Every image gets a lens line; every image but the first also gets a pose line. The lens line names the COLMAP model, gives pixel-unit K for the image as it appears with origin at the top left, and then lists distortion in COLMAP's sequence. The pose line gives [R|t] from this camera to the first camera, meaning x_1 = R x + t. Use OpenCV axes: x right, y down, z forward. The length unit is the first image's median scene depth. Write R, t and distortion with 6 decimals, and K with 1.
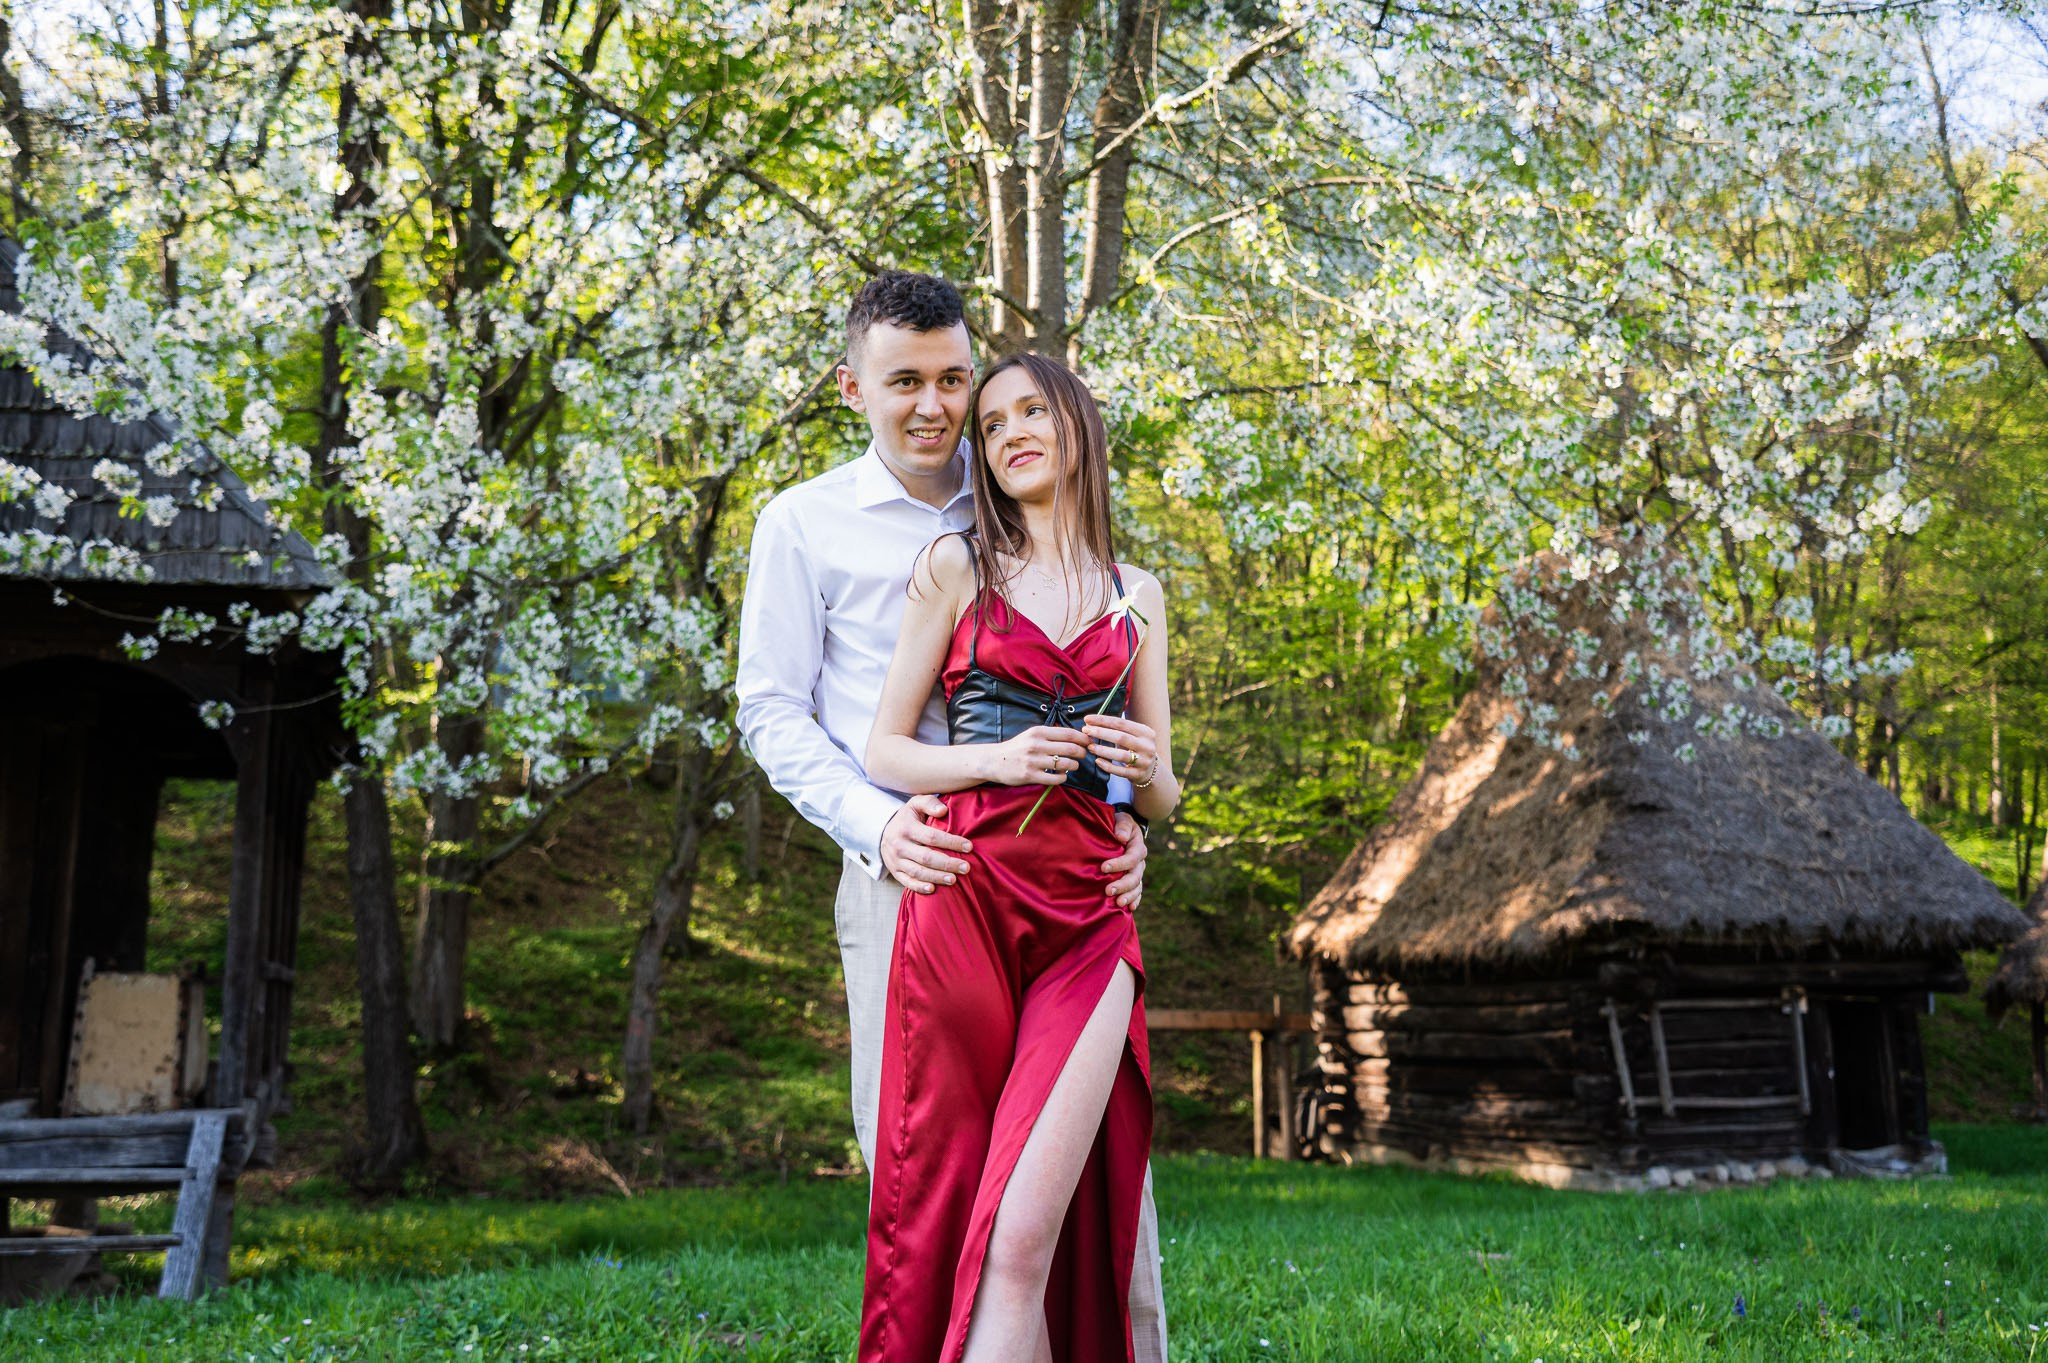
lens RADIAL K [[1701.3, 0, 1052.8], [0, 1701.3, 677.1], [0, 0, 1]] dist [0.001420, 0.002988]
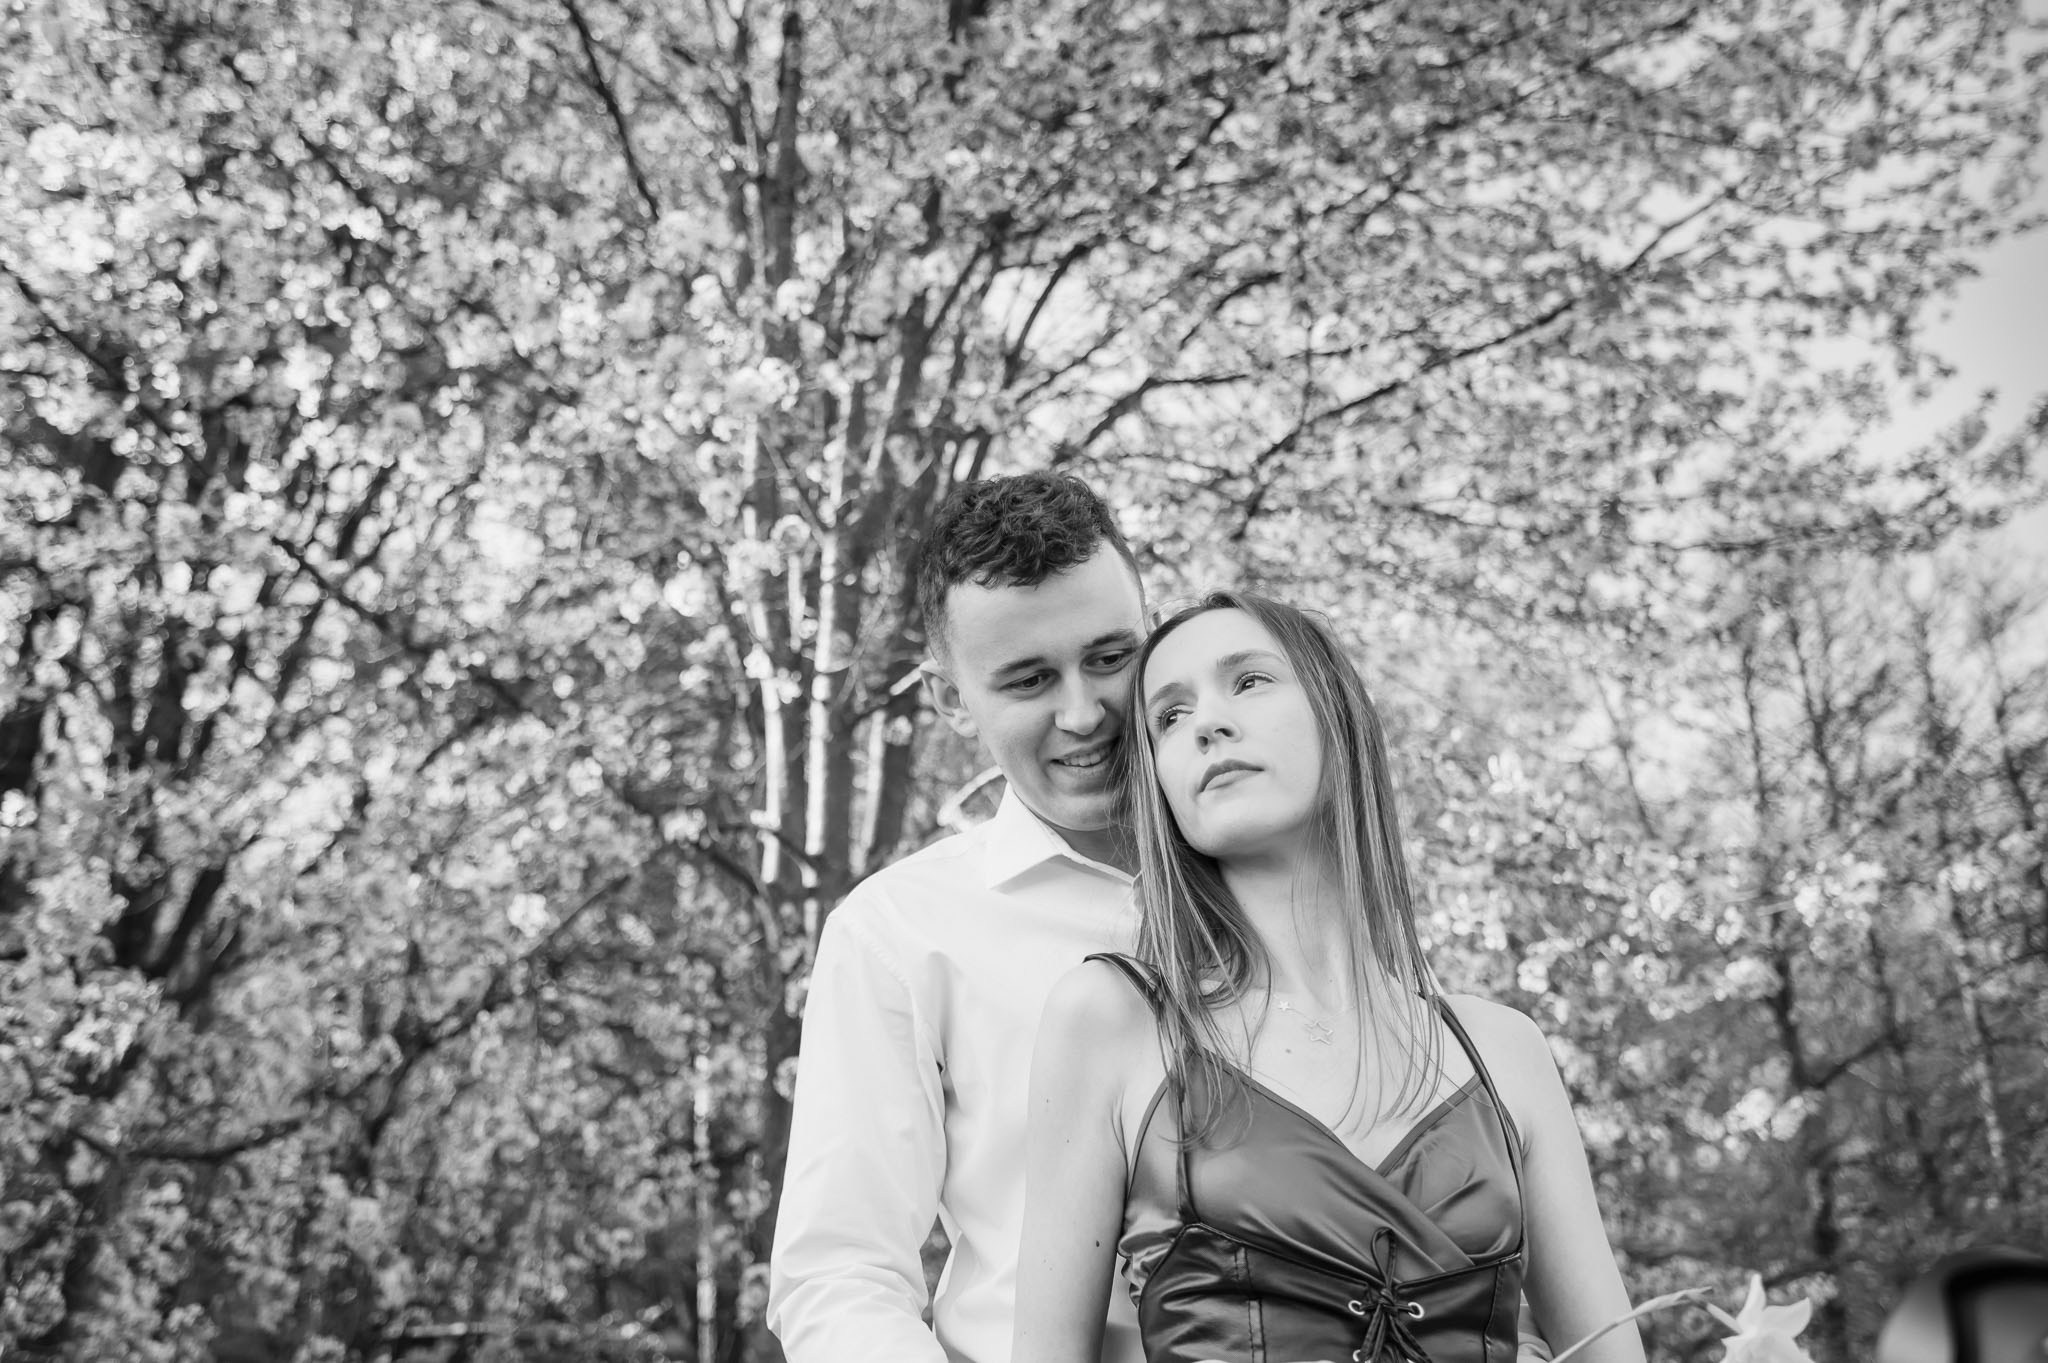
lens RADIAL K [[1745.1, 0, 983.1], [0, 1745.1, 678.2], [0, 0, 1]] dist [-0.008456, -0.002859]
pose [[0.991726, 0.048822, 0.118730, -0.042226], [-0.005329, 0.939720, -0.341903, 0.004653], [-0.128266, 0.338441, 0.932205, 0.150043]]
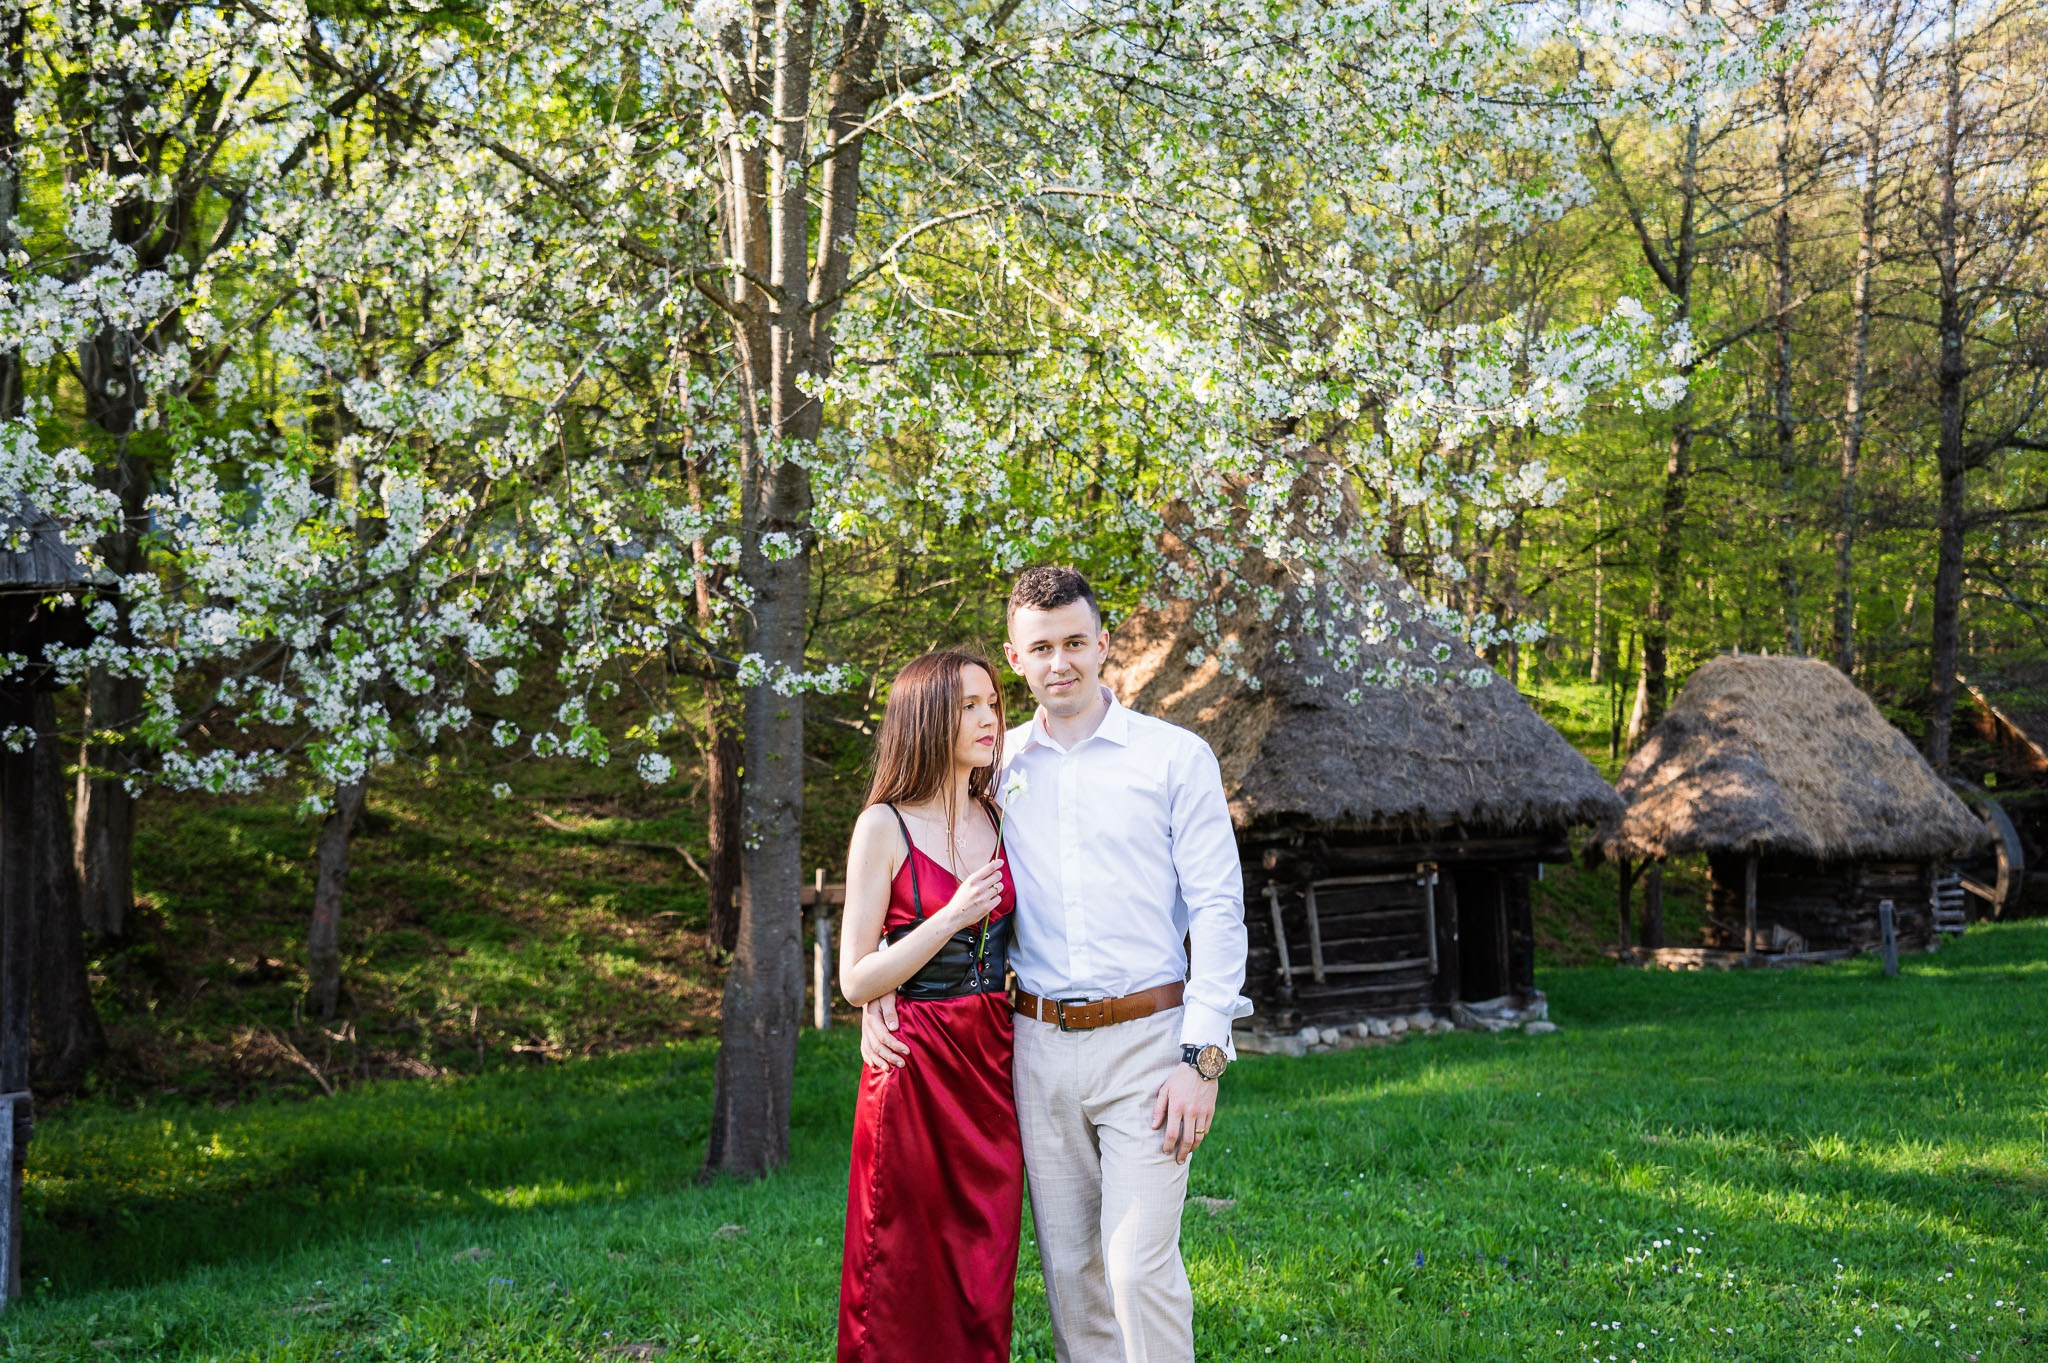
lens RADIAL K [[1680.2, 0, 1024.0], [0, 1680.2, 681.5], [0, 0, 1]] dist [-0.002810, 0.002611]
pose [[0.984502, -0.002041, 0.175361, -0.050780], [-0.013678, 0.995992, 0.088386, -0.078235], [-0.174838, -0.089415, 0.980529, -0.069293]]
